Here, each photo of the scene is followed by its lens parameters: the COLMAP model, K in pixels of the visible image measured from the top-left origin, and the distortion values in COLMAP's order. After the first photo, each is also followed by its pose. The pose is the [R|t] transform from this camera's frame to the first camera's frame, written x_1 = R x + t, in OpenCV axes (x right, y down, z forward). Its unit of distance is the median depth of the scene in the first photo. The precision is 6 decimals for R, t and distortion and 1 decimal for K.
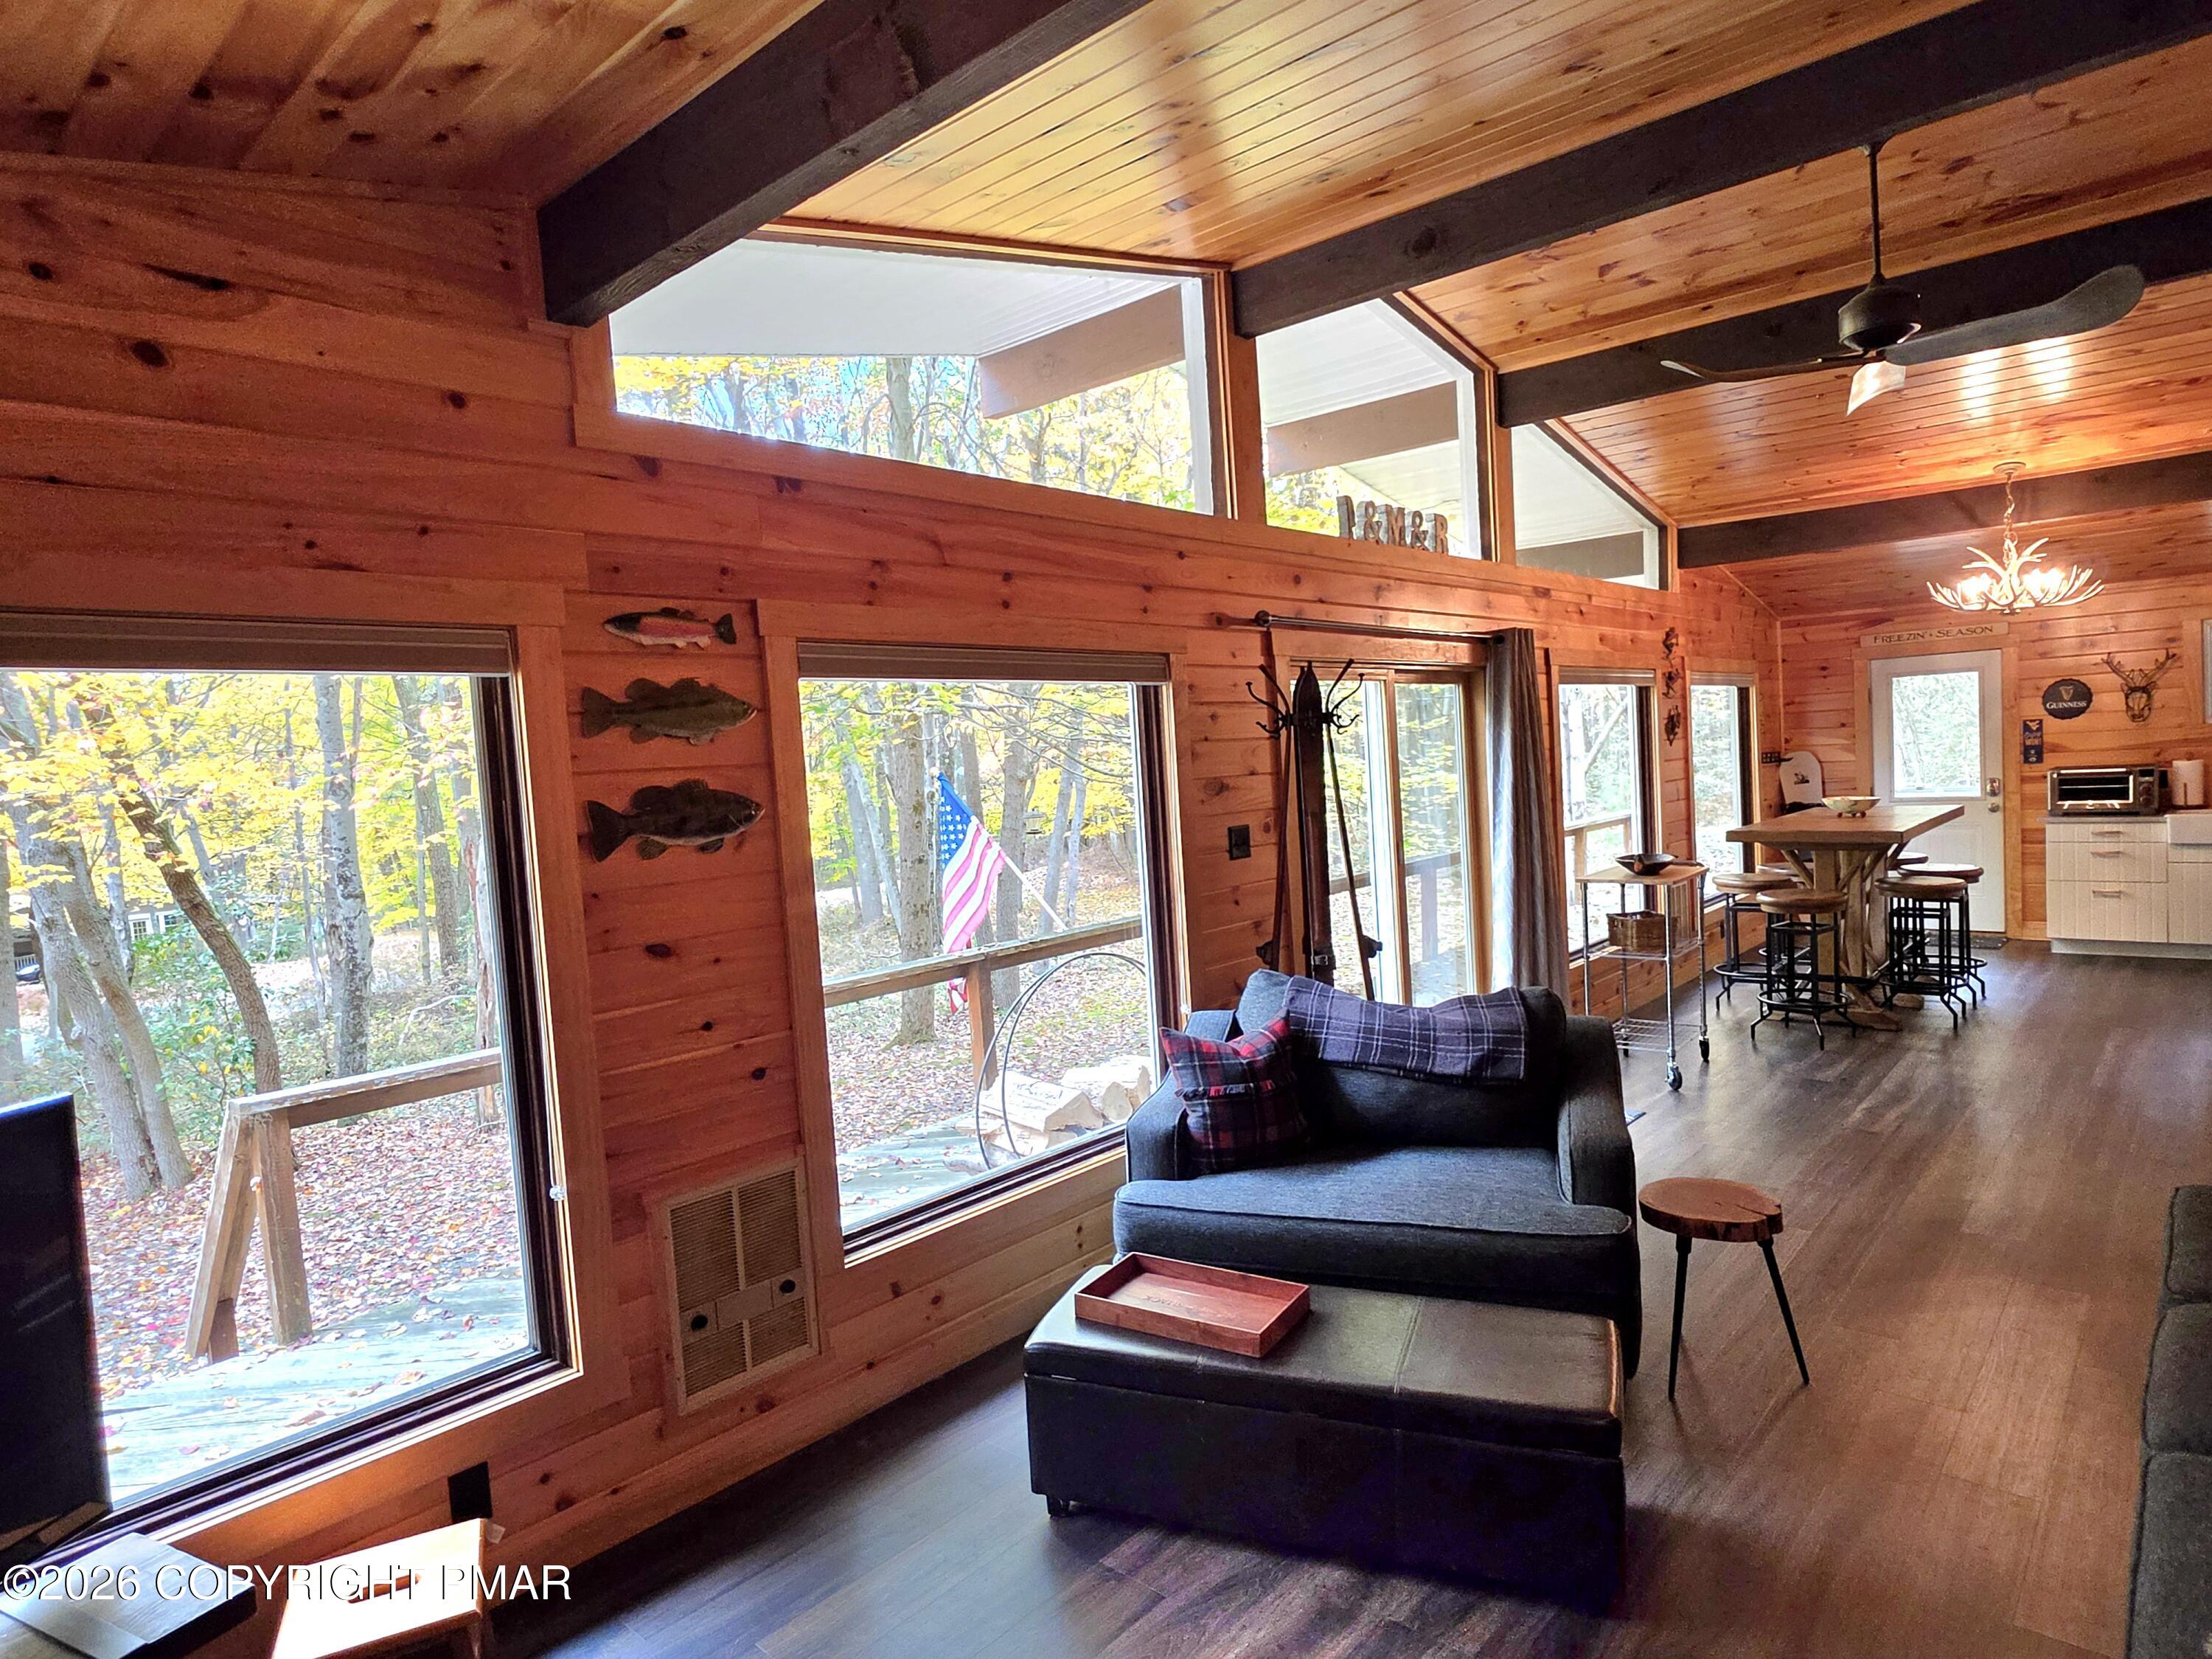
lens RADIAL K [[1258.0, 0, 1105.0], [0, 1258.0, 846.4], [0, 0, 1]] dist [-0.007038, 0.010474]
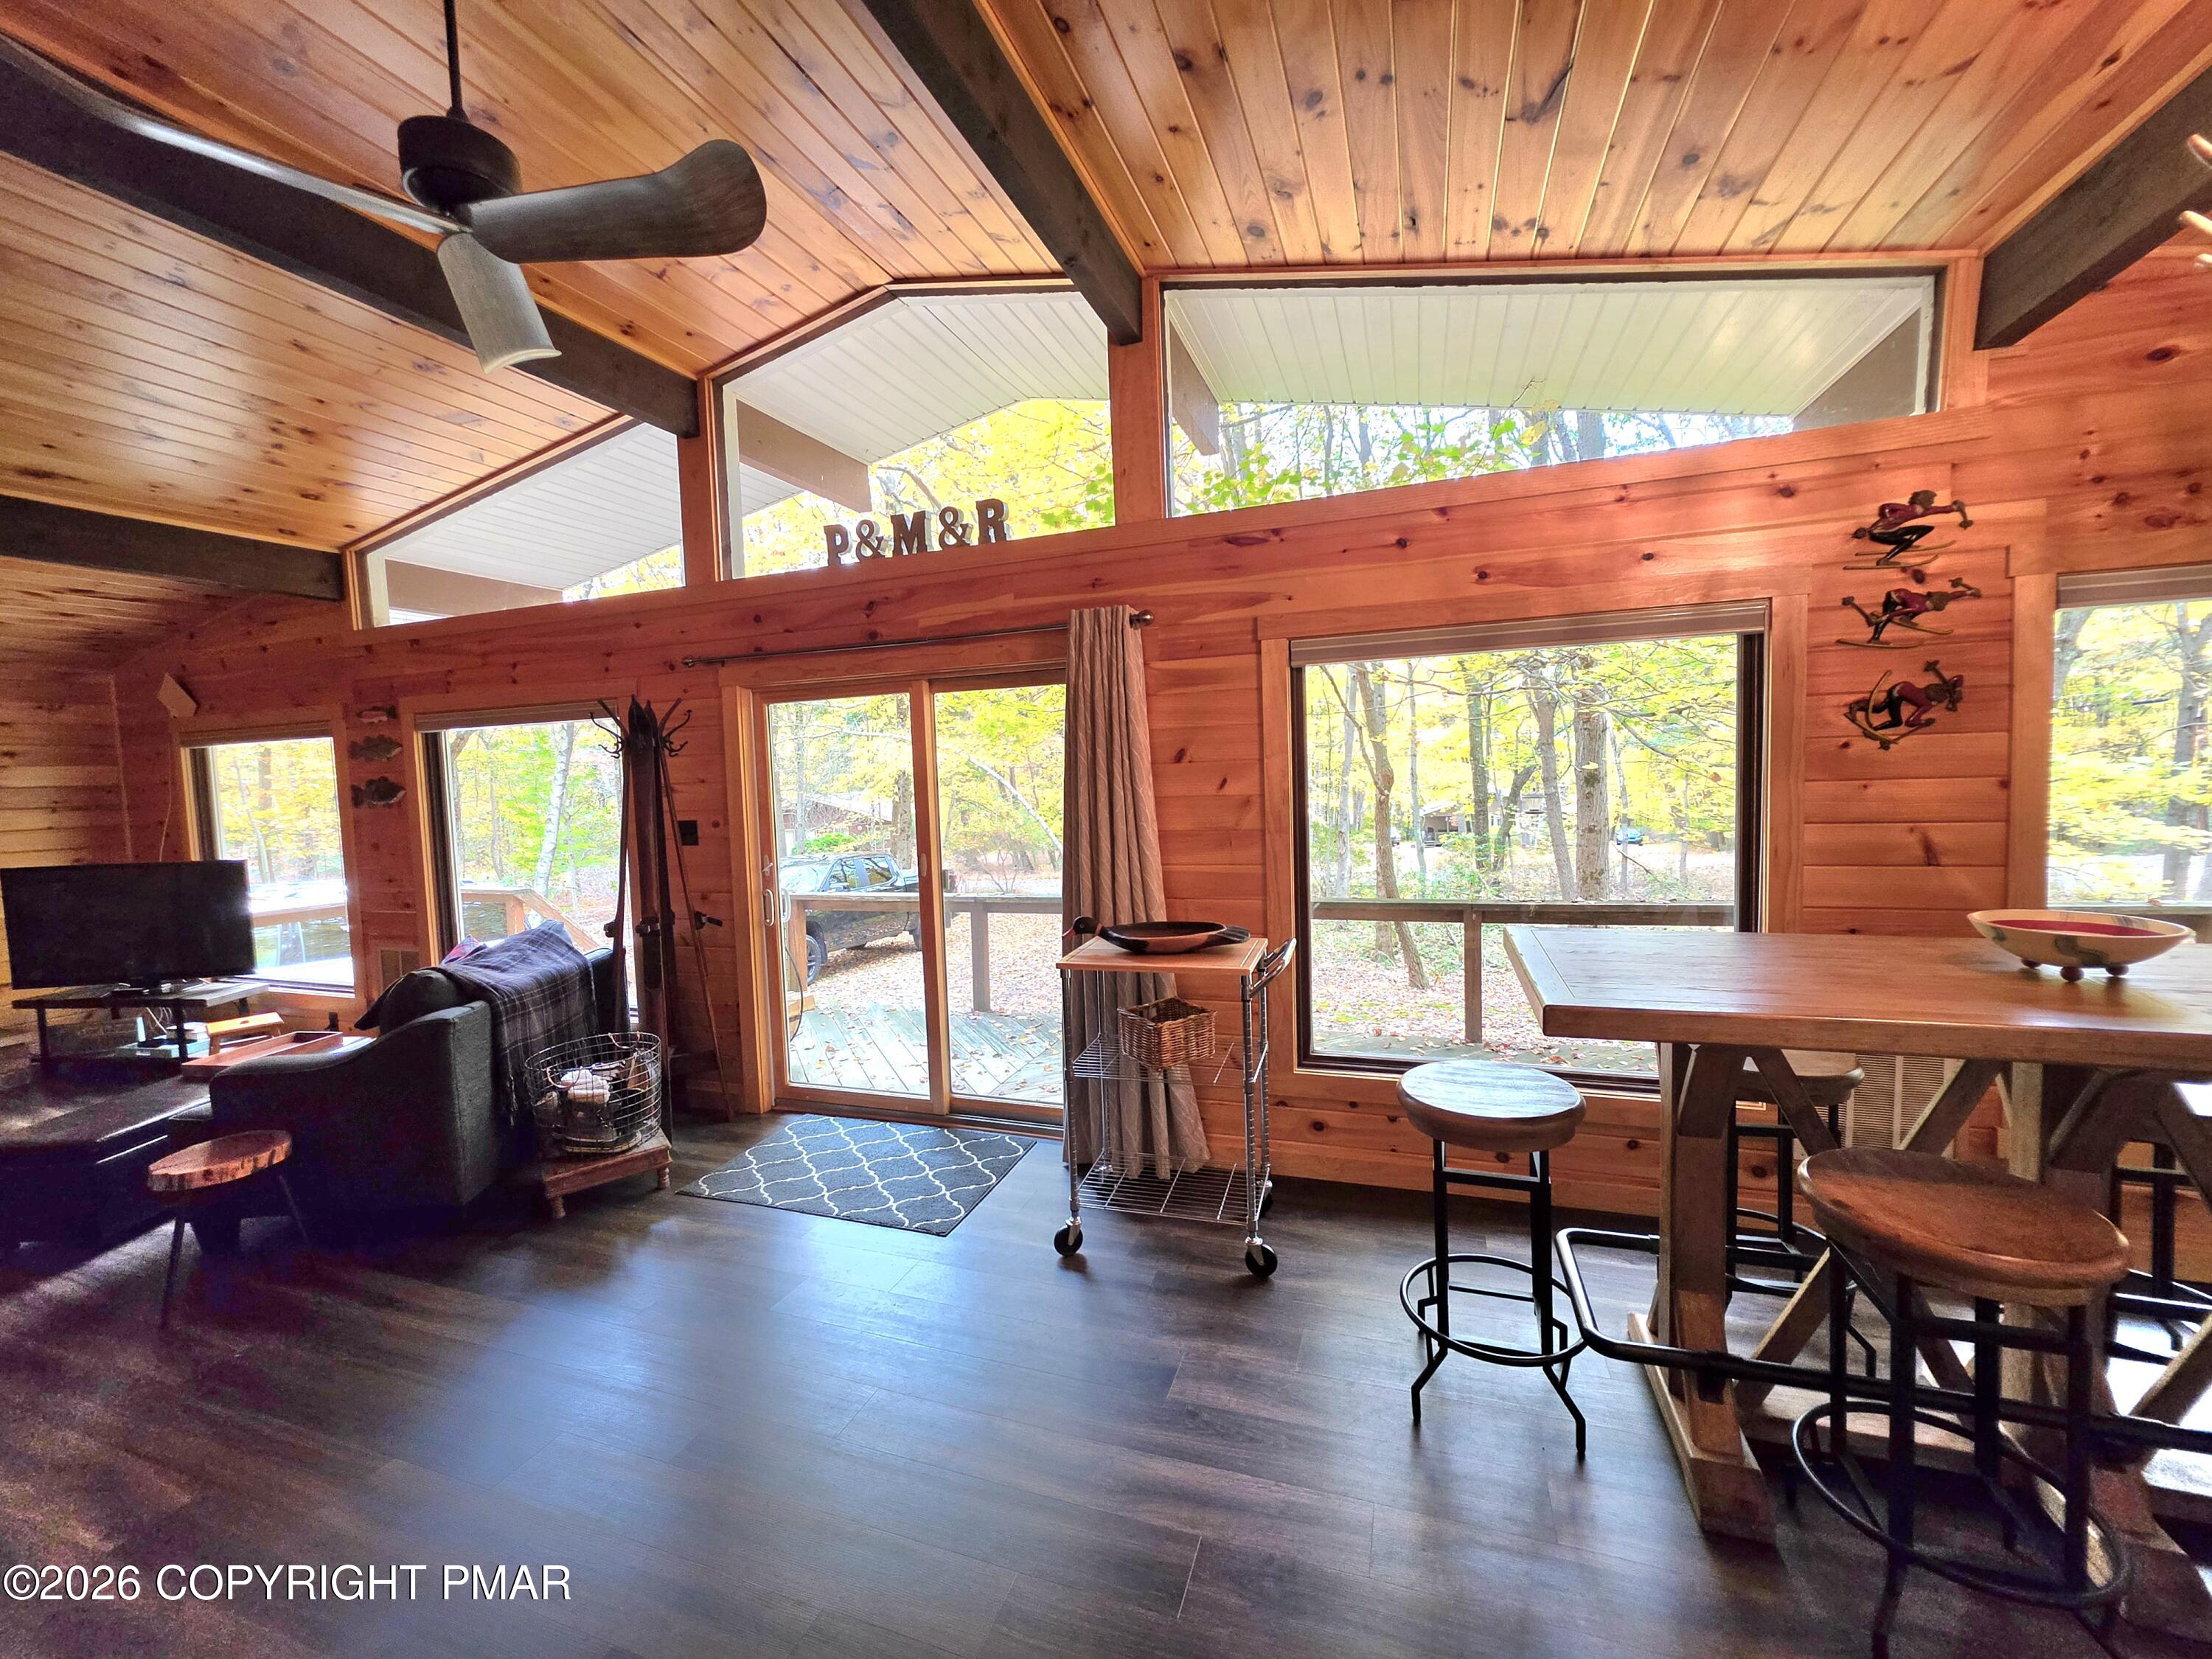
lens RADIAL K [[884.0, 0, 1109.1], [0, 884.0, 826.9], [0, 0, 1]] dist [-0.004105, 0.001943]
pose [[0.383609, 0.103950, -0.917627, 0.770799], [-0.049659, 0.994529, 0.091902, -0.080020], [0.922160, 0.010314, 0.386672, 0.714341]]
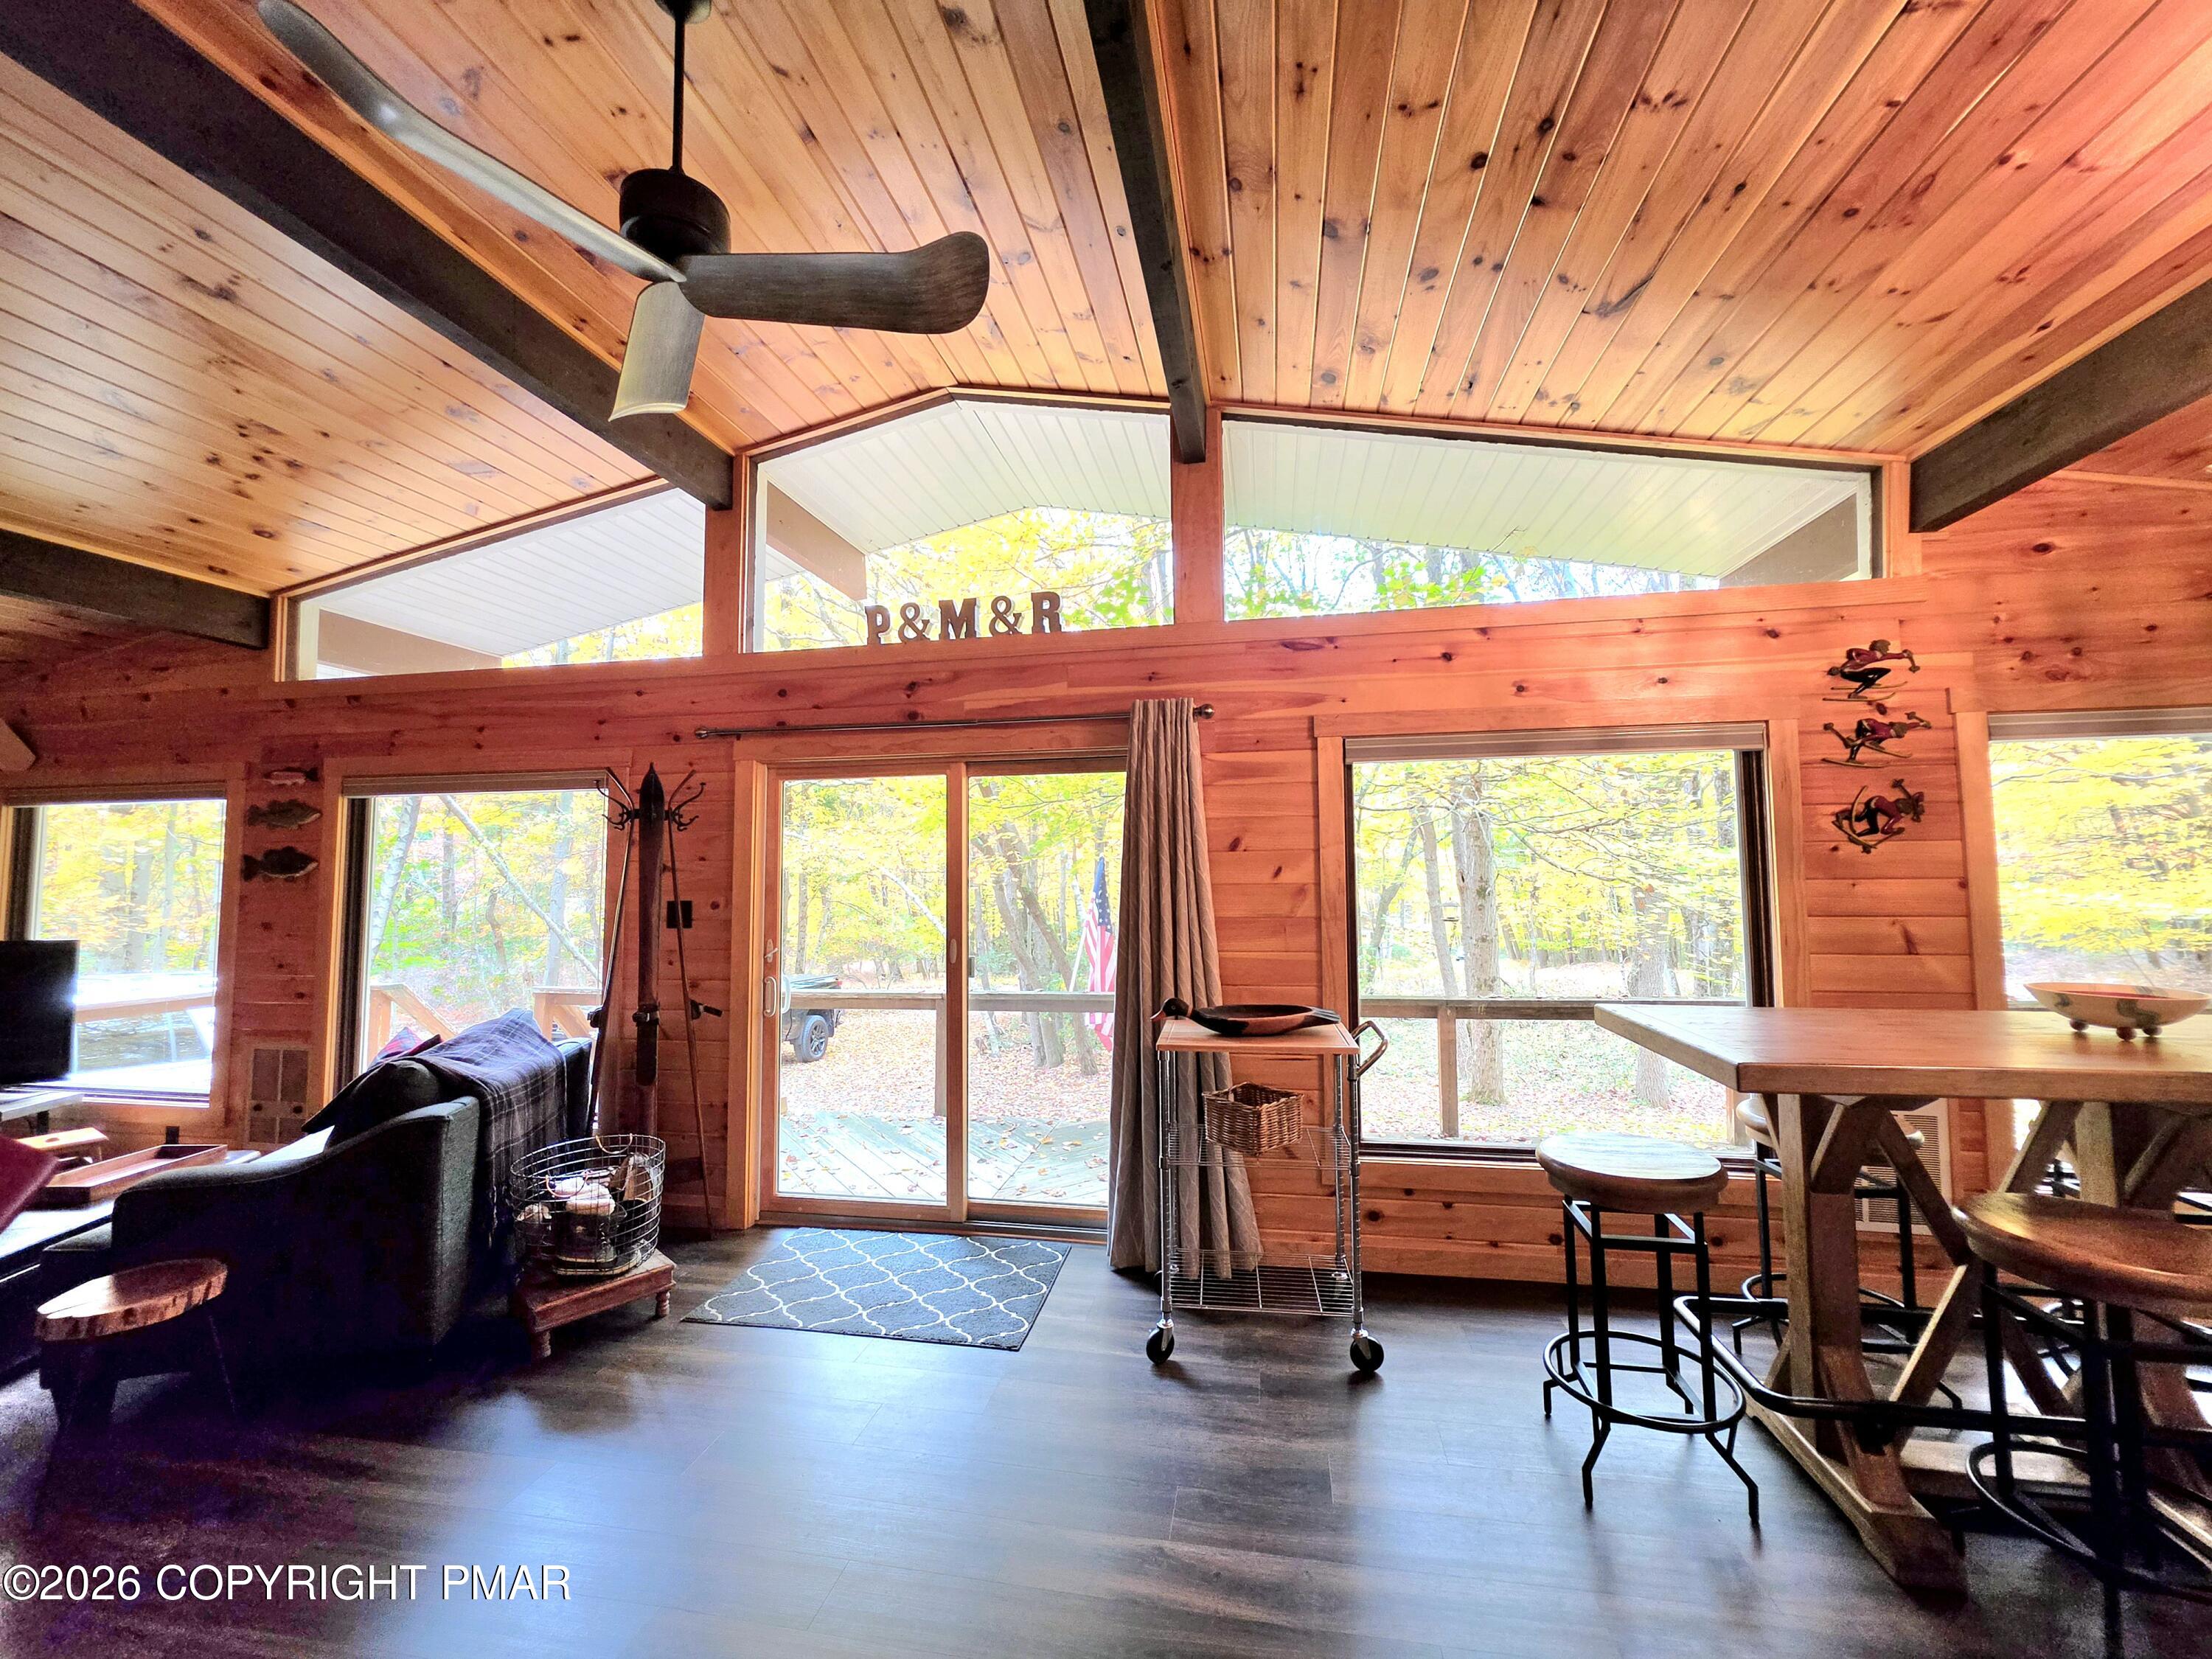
lens RADIAL K [[884.0, 0, 1108.5], [0, 884.0, 826.5], [0, 0, 1]] dist [-0.004105, 0.001943]
pose [[0.522480, 0.003822, -0.852643, 0.722508], [-0.079602, 0.995841, -0.044315, -0.057306], [0.848928, 0.091026, 0.520611, 0.611378]]
